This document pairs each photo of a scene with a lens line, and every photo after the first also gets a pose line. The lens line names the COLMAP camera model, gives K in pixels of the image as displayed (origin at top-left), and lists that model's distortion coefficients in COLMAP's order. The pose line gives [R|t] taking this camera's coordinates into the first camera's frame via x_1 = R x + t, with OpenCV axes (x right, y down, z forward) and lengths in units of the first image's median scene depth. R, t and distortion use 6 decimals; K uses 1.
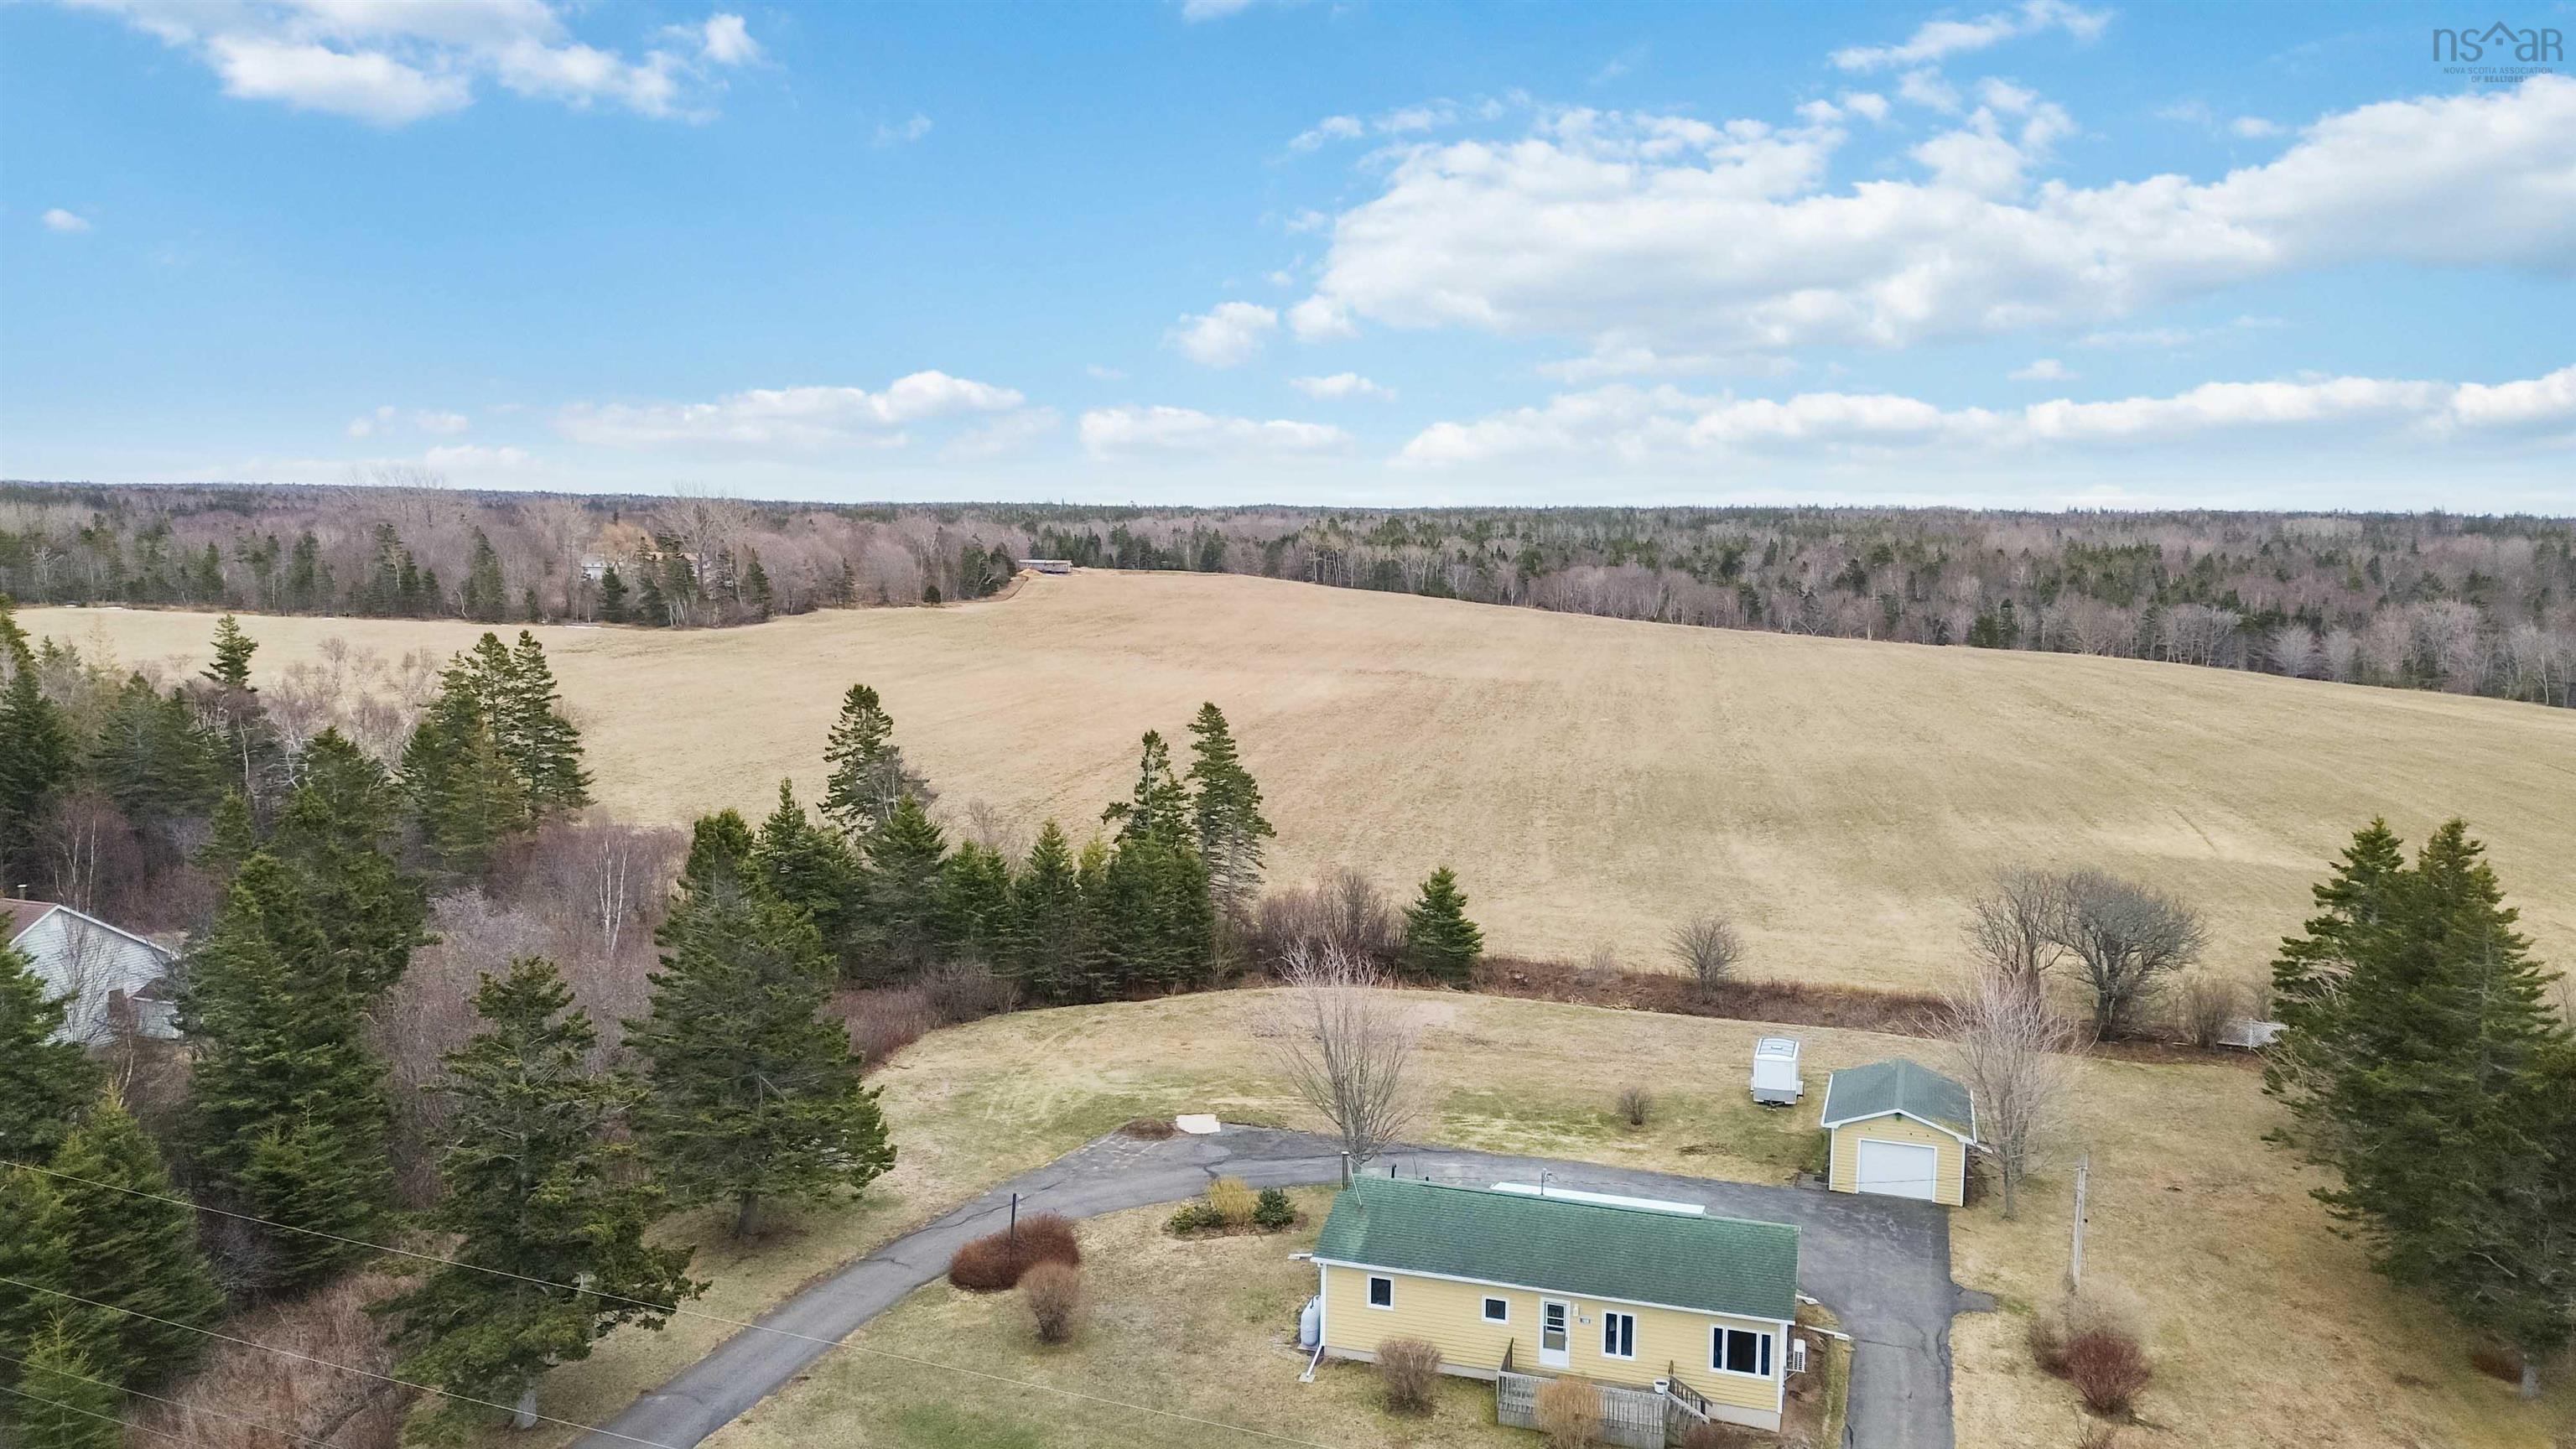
lens RADIAL K [[1839.5, 0, 1292.8], [0, 1839.5, 723.1], [0, 0, 1]] dist [0.087114, -0.083043]
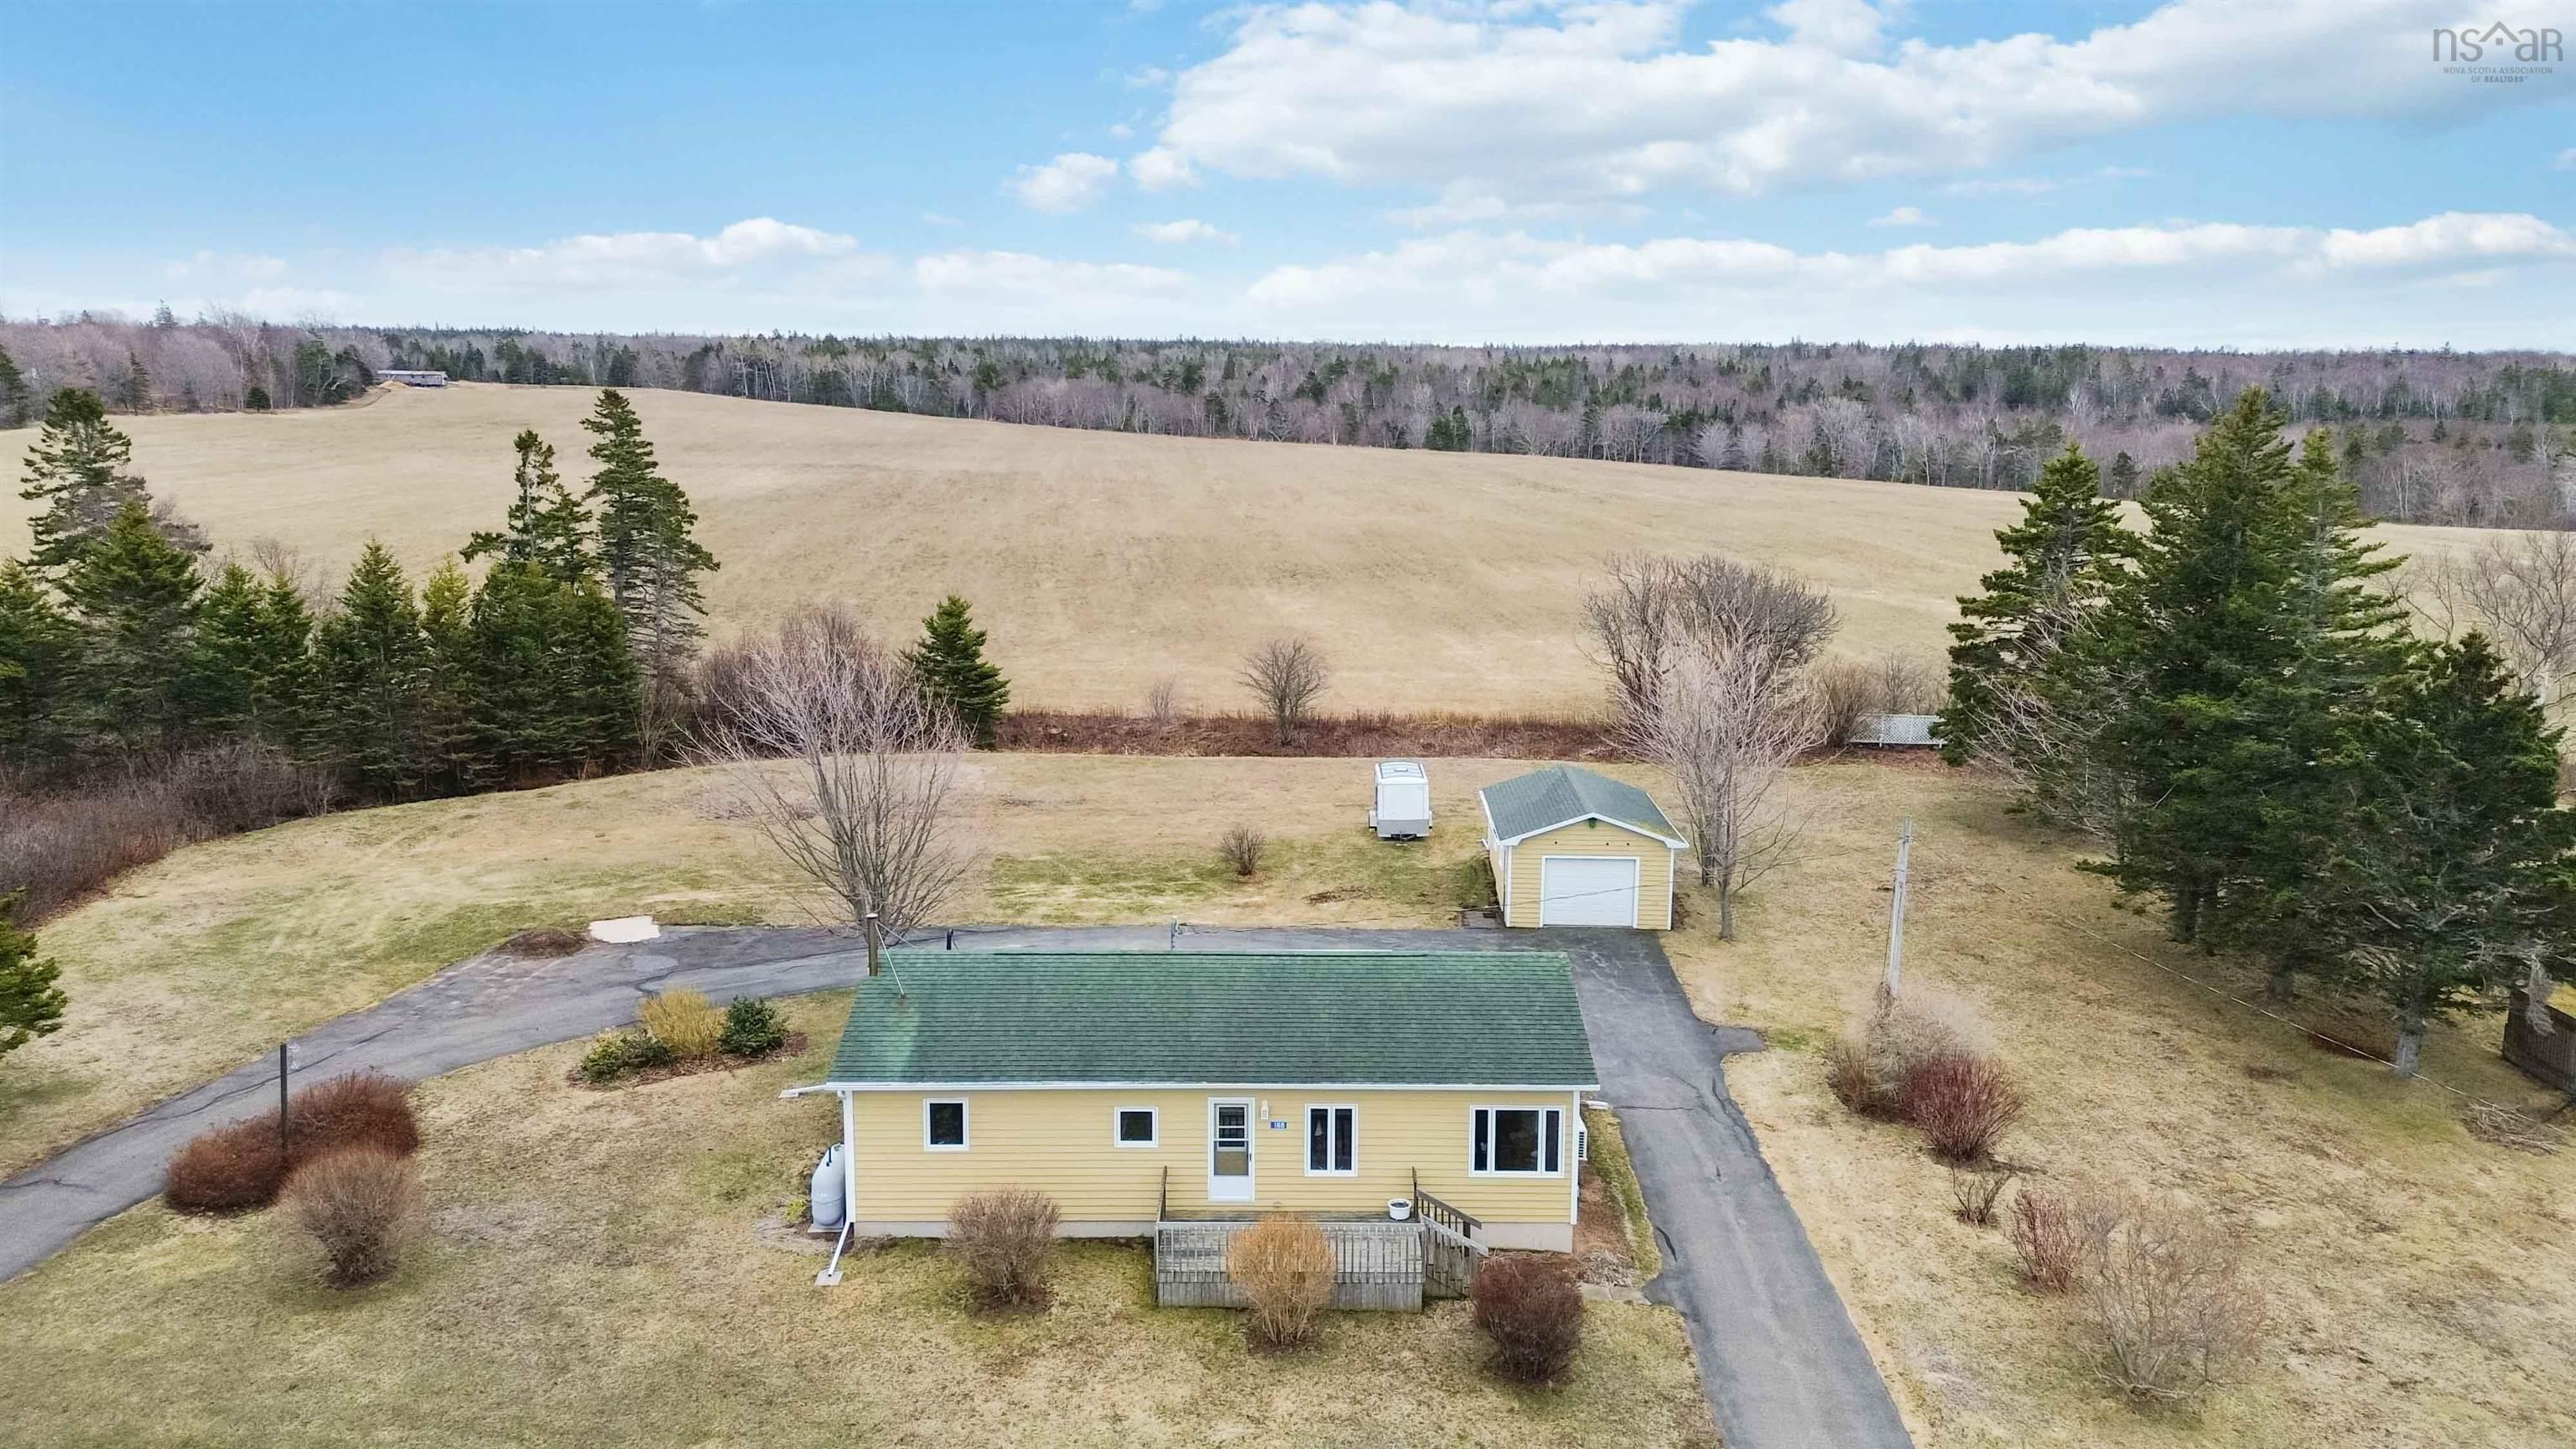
lens RADIAL K [[1839.5, 0, 1292.8], [0, 1839.5, 723.1], [0, 0, 1]] dist [0.087114, -0.083043]
pose [[0.956467, -0.057330, 0.286155, -0.007795], [0.033922, 0.995709, 0.086101, 0.093316], [-0.289863, -0.072645, 0.954307, 0.290147]]
